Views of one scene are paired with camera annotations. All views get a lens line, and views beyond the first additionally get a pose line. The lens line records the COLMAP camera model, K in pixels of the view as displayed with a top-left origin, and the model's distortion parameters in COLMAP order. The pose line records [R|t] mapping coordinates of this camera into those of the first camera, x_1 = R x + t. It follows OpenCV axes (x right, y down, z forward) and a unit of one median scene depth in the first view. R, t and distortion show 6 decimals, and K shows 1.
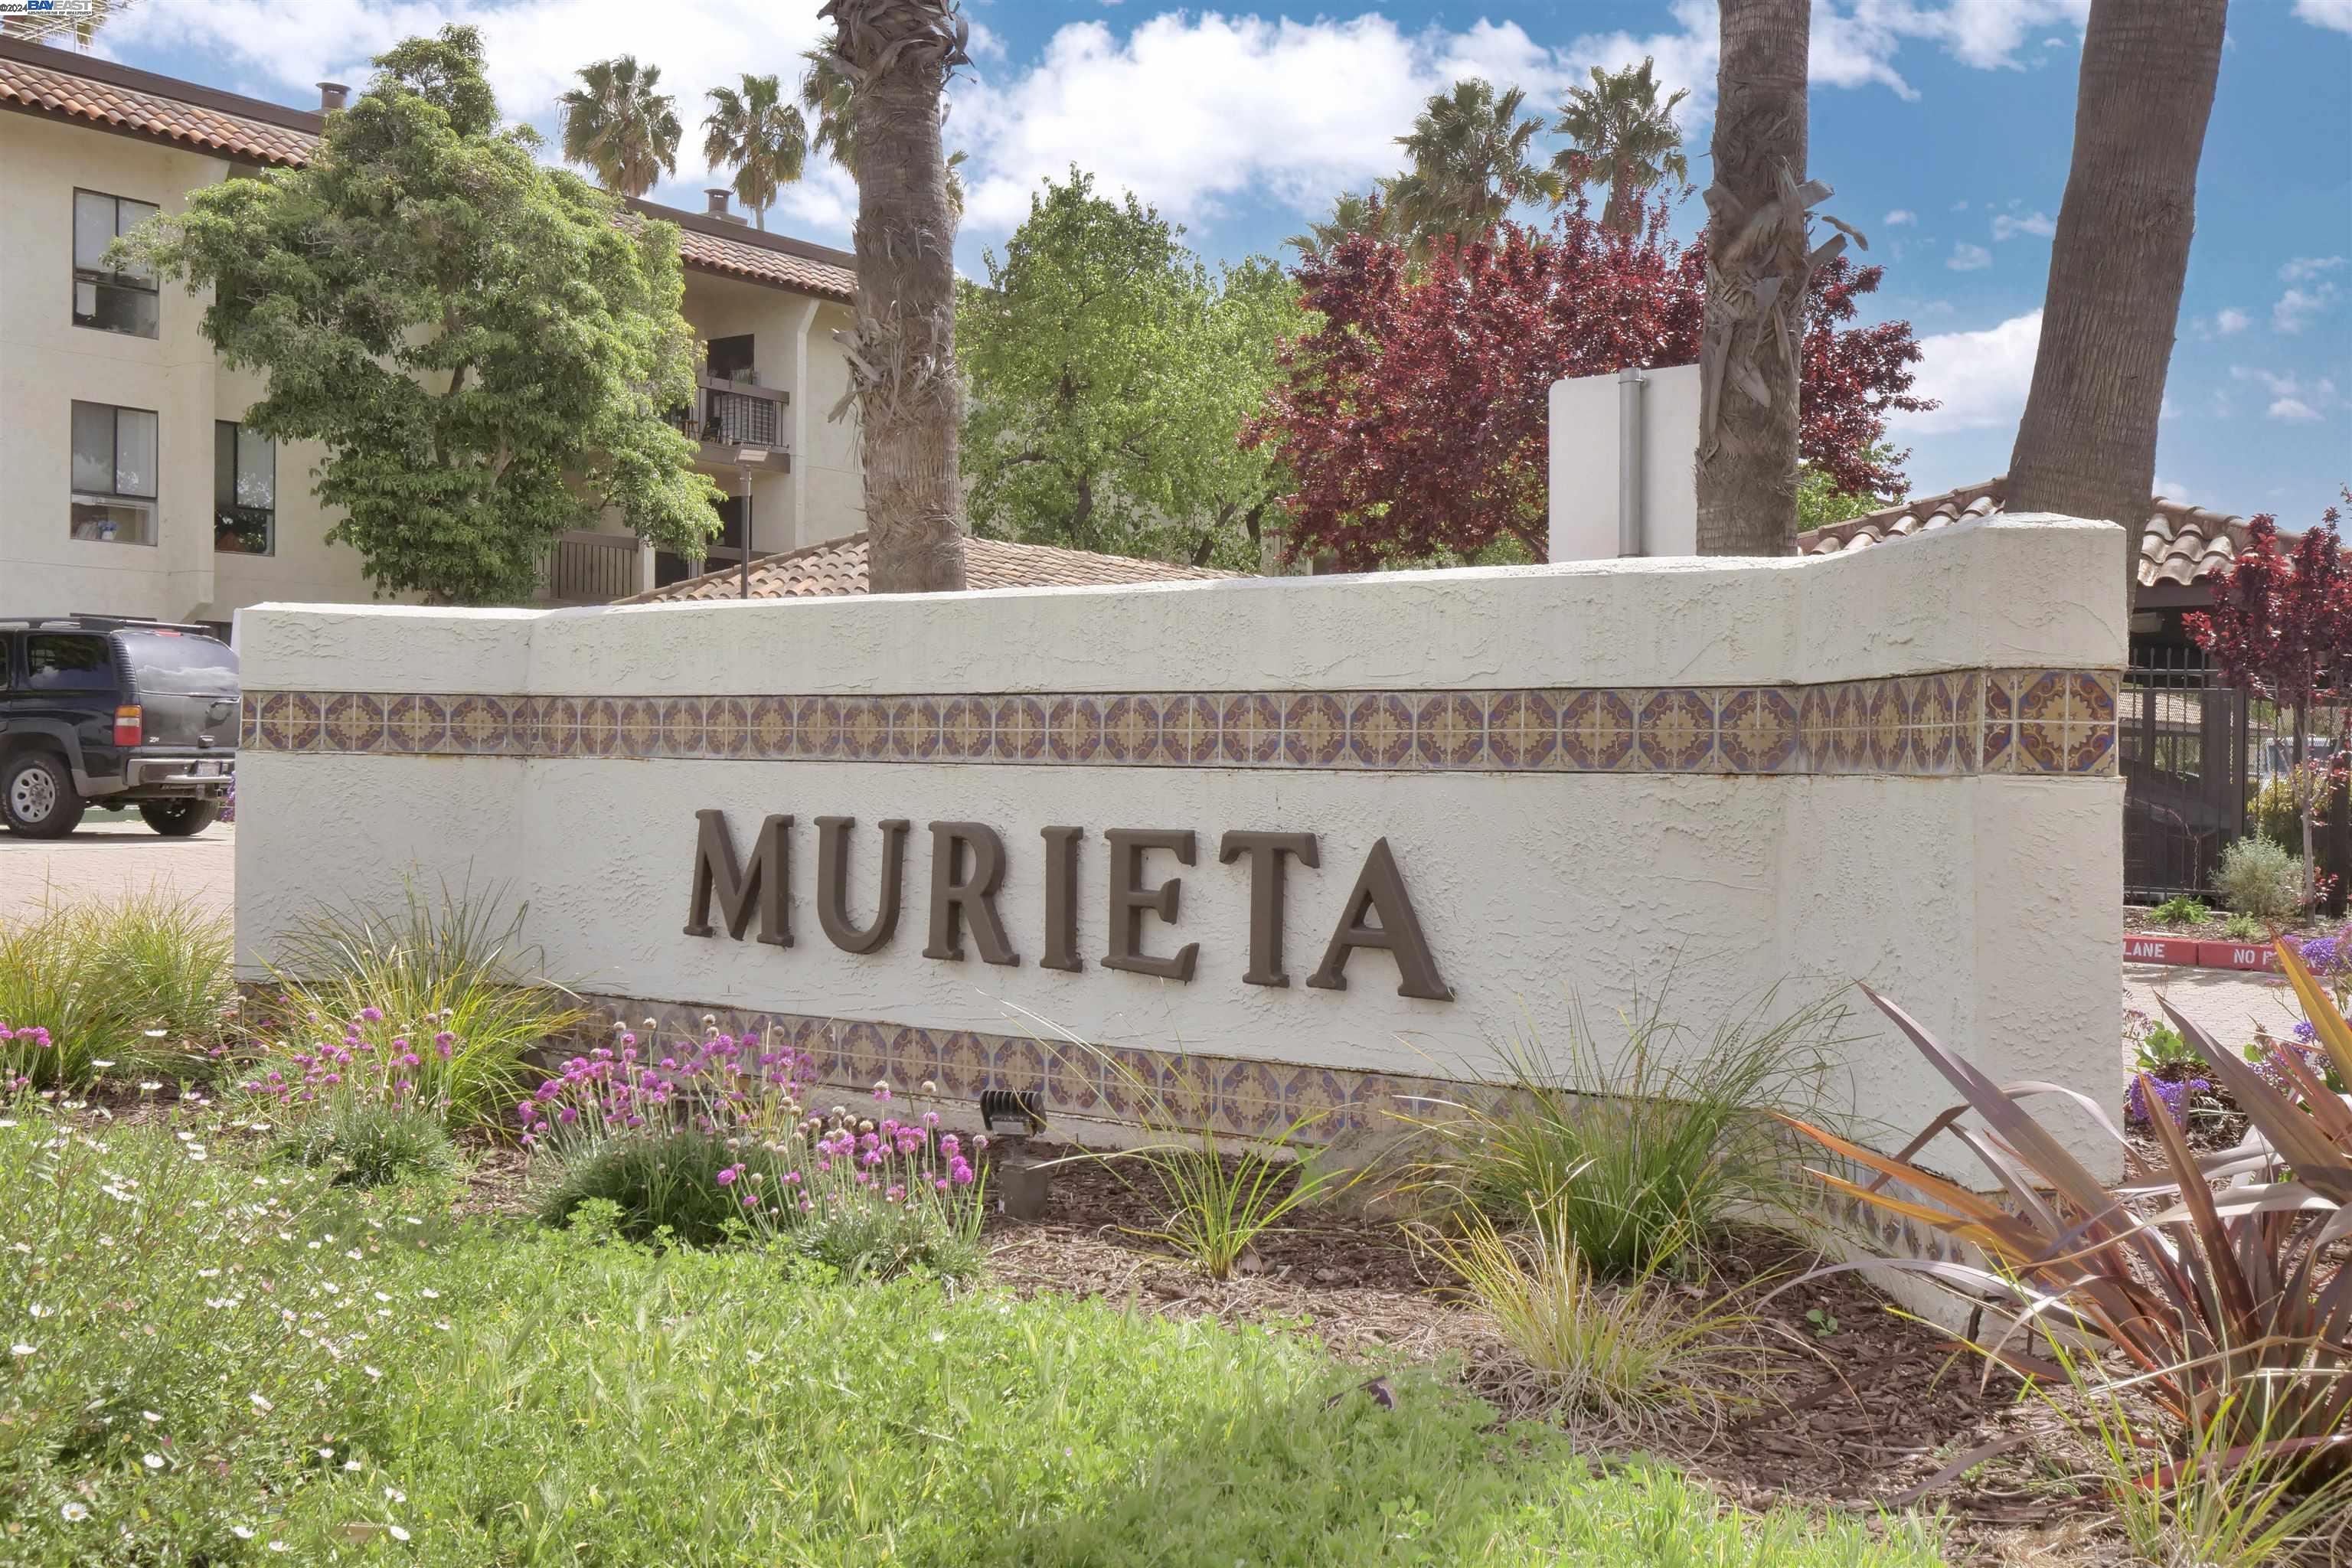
lens RADIAL K [[2505.4, 0, 1176.0], [0, 2505.4, 784.0], [0, 0, 1]] dist [0.062583, -0.156207]
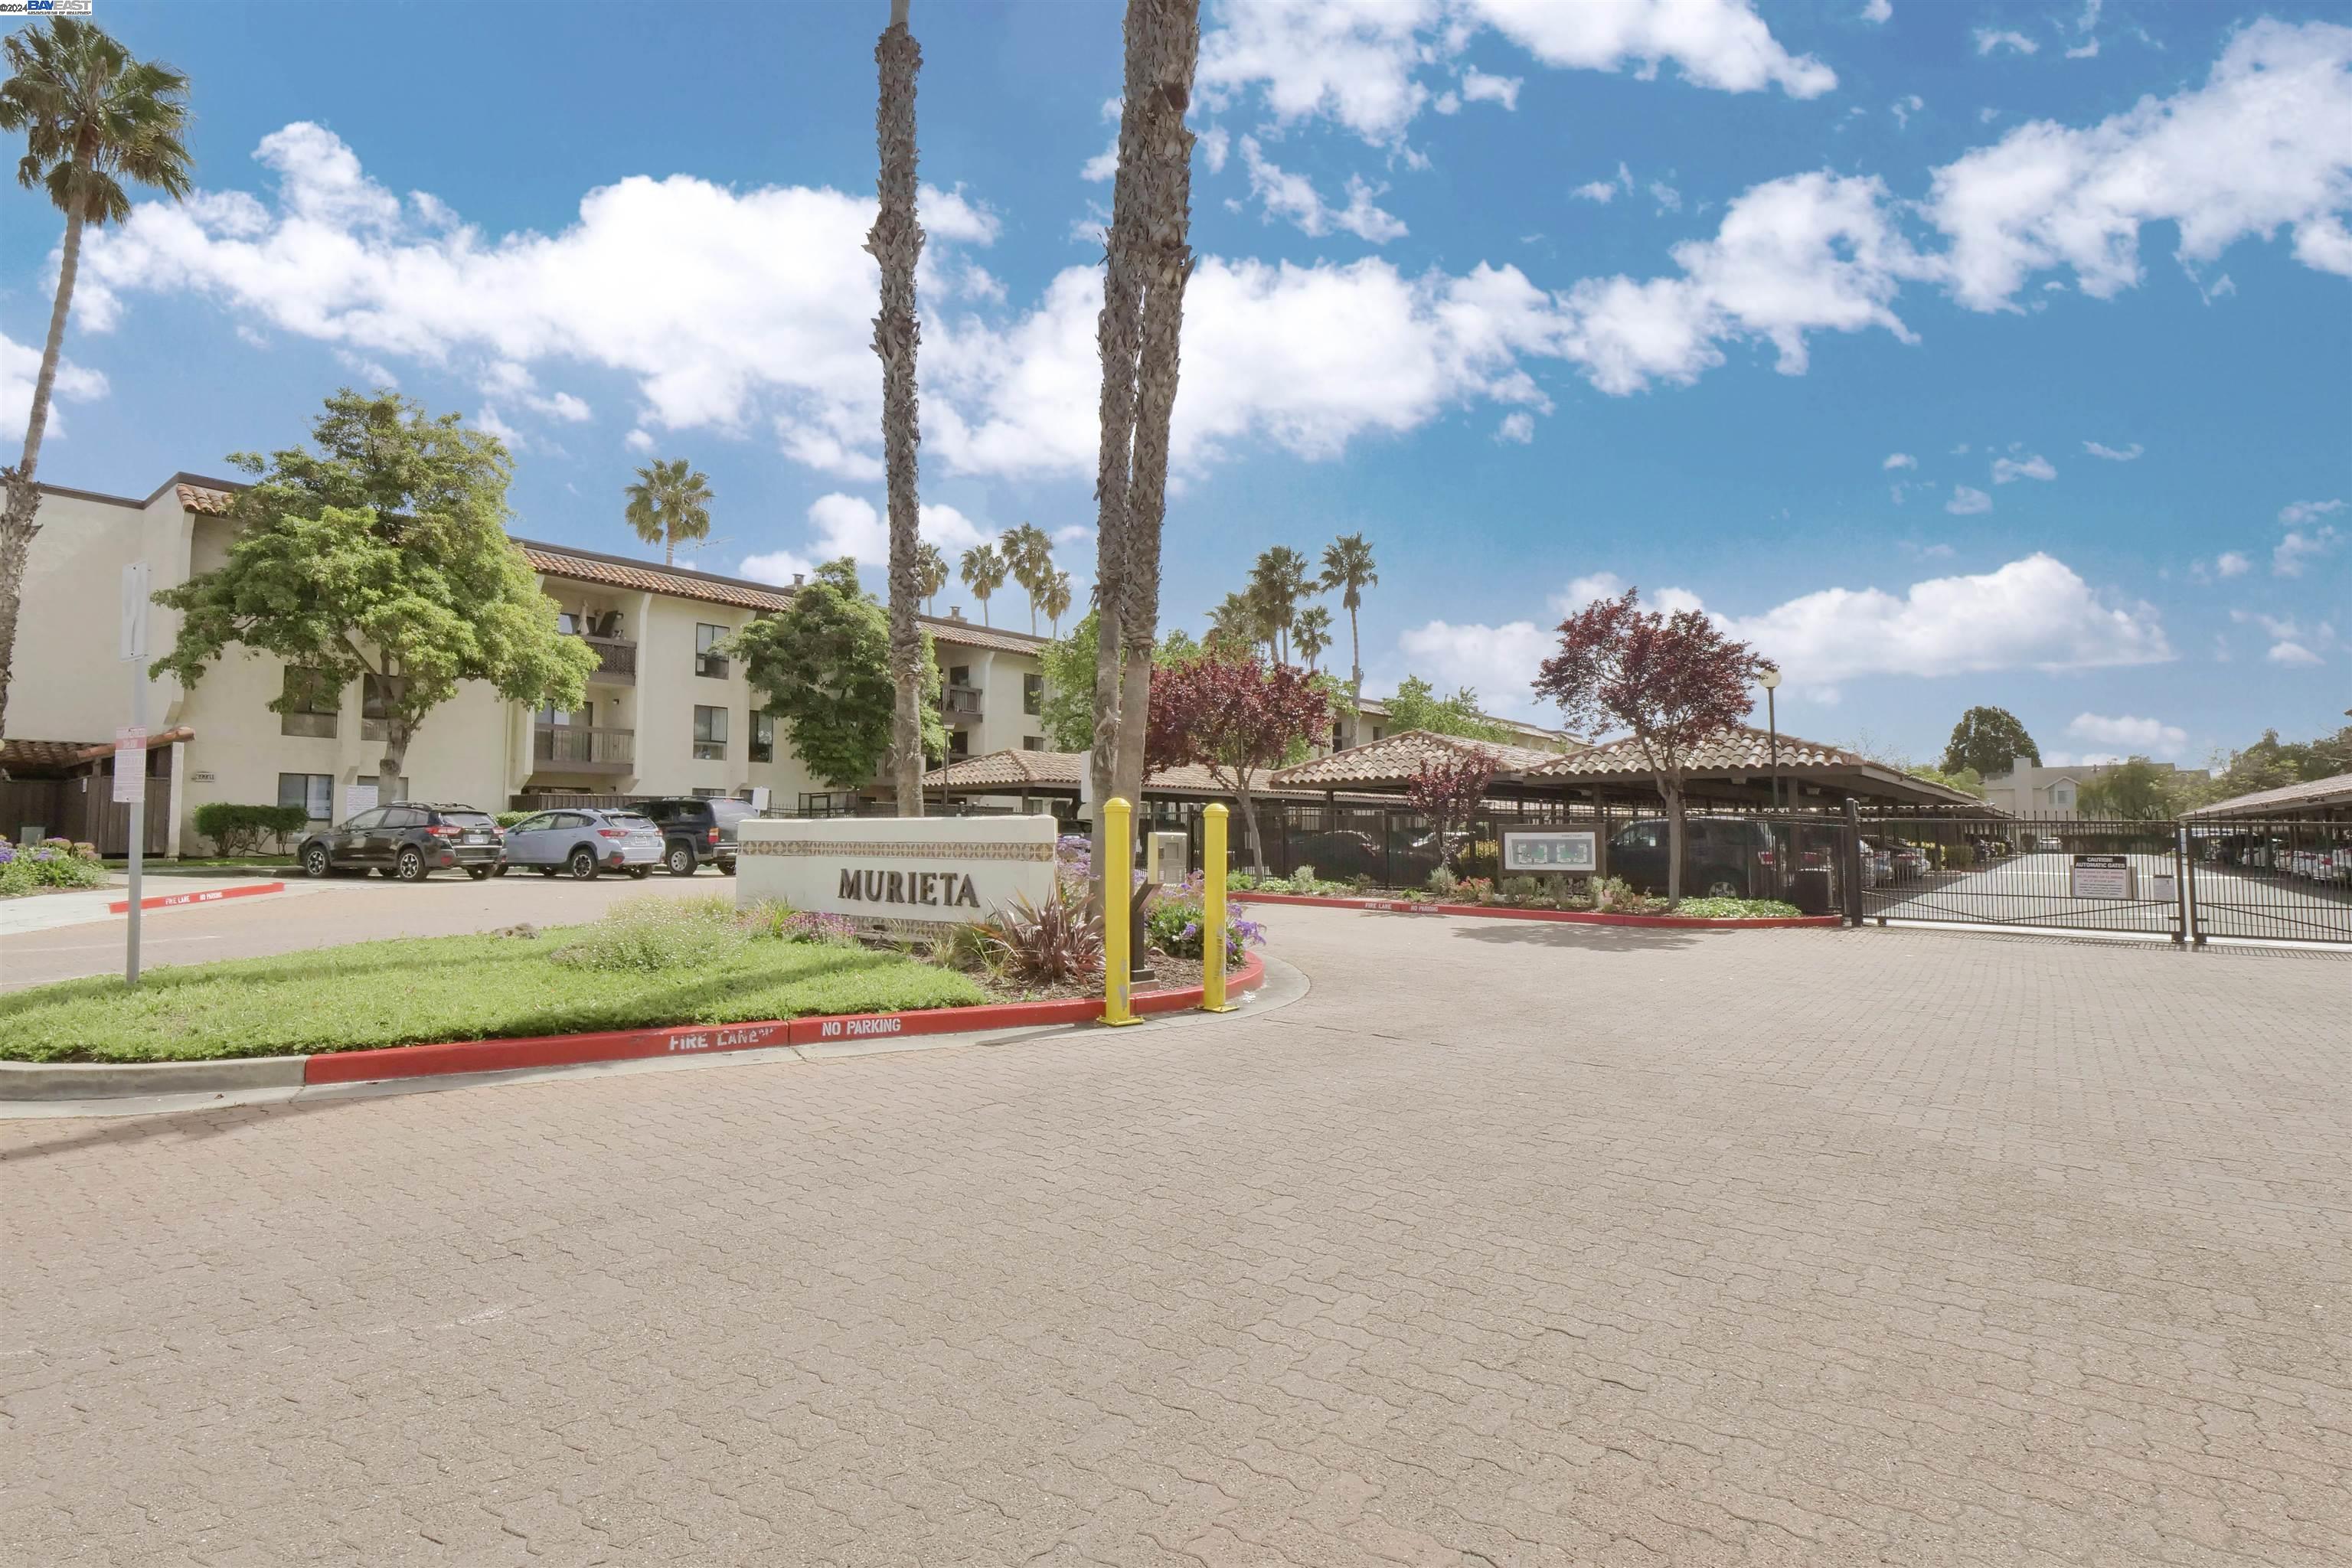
lens RADIAL K [[1177.9, 0, 1172.4], [0, 1177.9, 740.8], [0, 0, 1]] dist [-0.007546, -0.001486]
pose [[0.999593, -0.017447, -0.022577, 0.075462], [0.015429, 0.996120, -0.086646, -0.004342], [0.024001, 0.086262, 0.995983, -0.179981]]
